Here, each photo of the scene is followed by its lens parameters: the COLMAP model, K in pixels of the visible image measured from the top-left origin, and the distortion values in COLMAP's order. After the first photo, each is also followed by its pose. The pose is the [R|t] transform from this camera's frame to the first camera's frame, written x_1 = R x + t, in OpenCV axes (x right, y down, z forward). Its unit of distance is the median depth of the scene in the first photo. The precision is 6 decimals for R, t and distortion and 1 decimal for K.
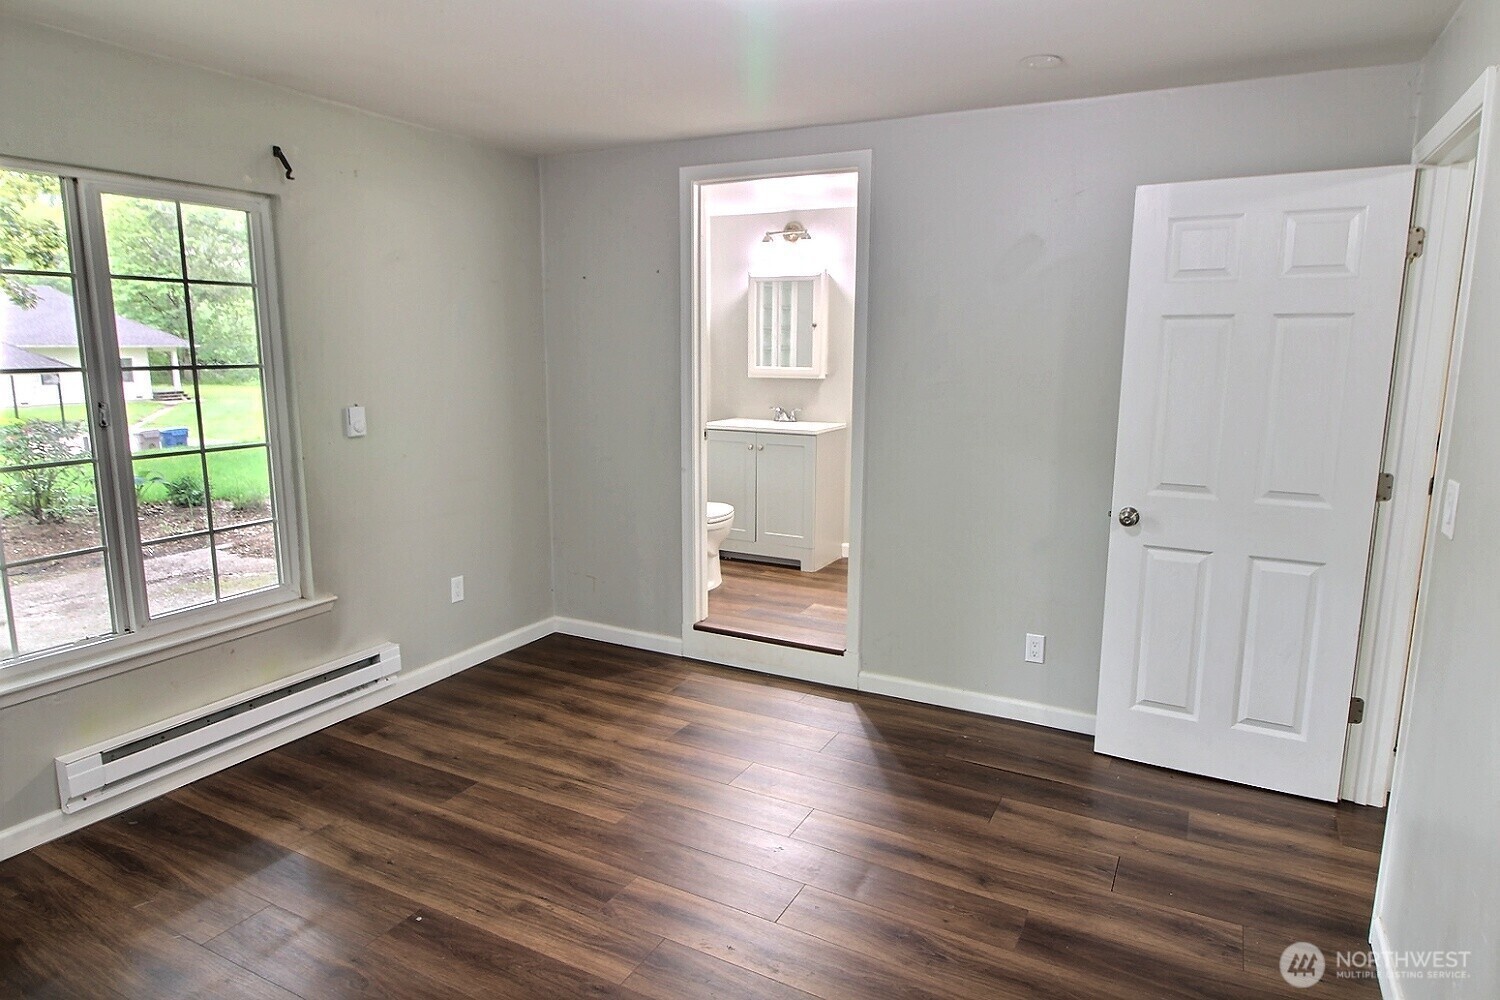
lens RADIAL K [[888.1, 0, 761.3], [0, 888.1, 498.6], [0, 0, 1]] dist [0.008574, -0.015341]
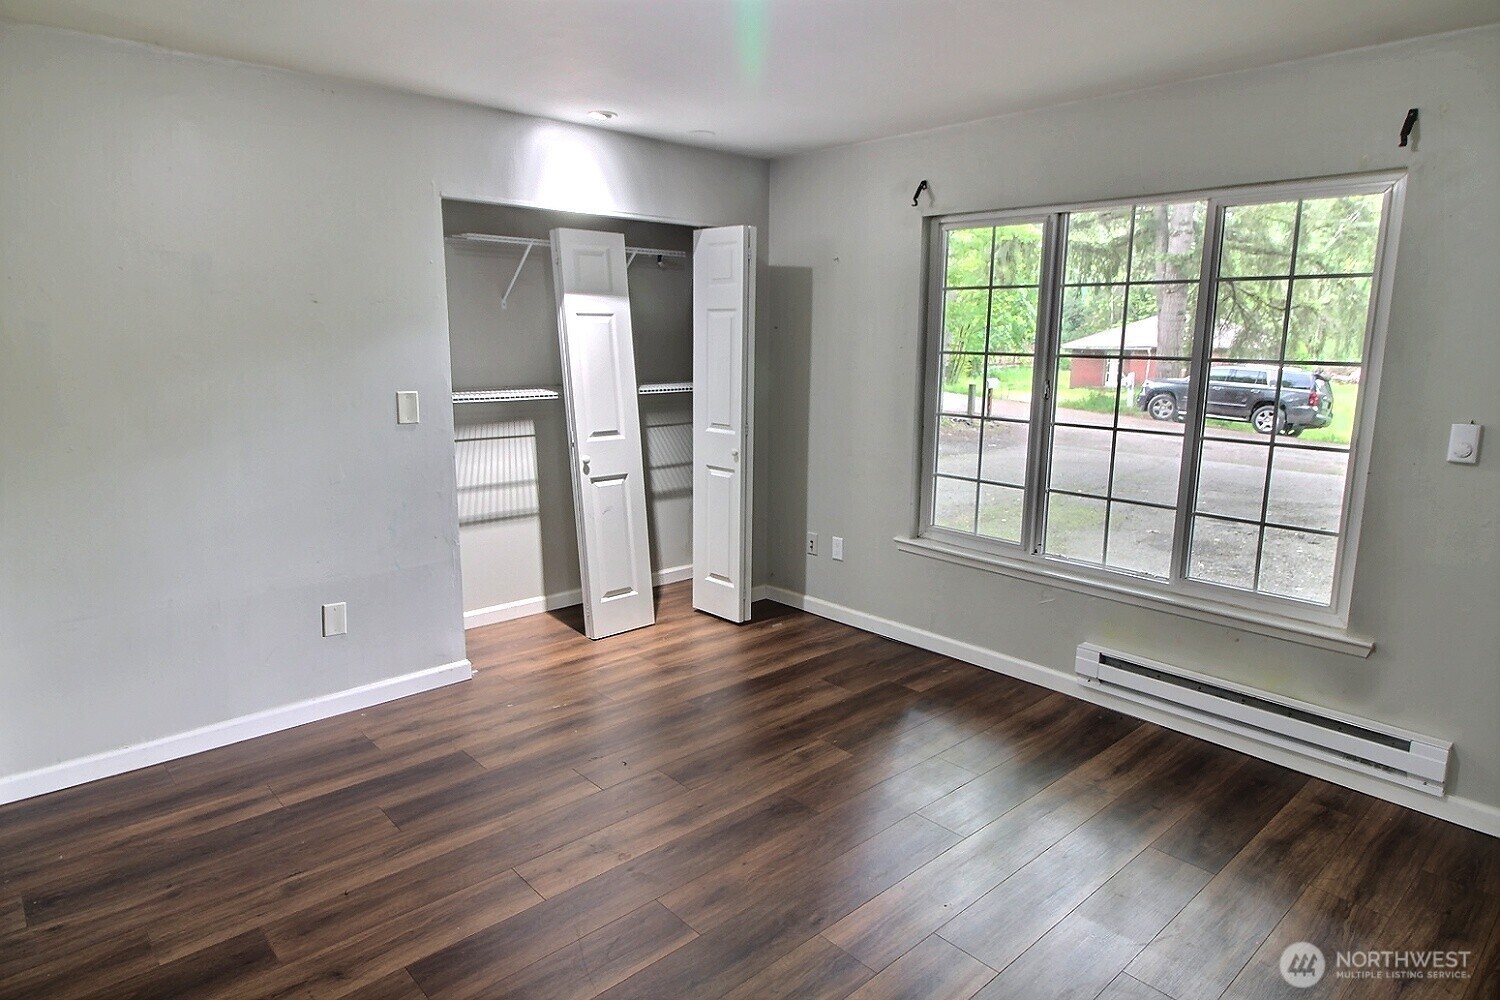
lens RADIAL K [[888.1, 0, 762.0], [0, 888.1, 499.9], [0, 0, 1]] dist [0.008574, -0.015341]
pose [[-0.334772, 0.155426, -0.929392, 0.545552], [-0.181178, 0.957283, 0.225351, -0.120380], [0.924717, 0.243826, -0.292312, 0.804733]]
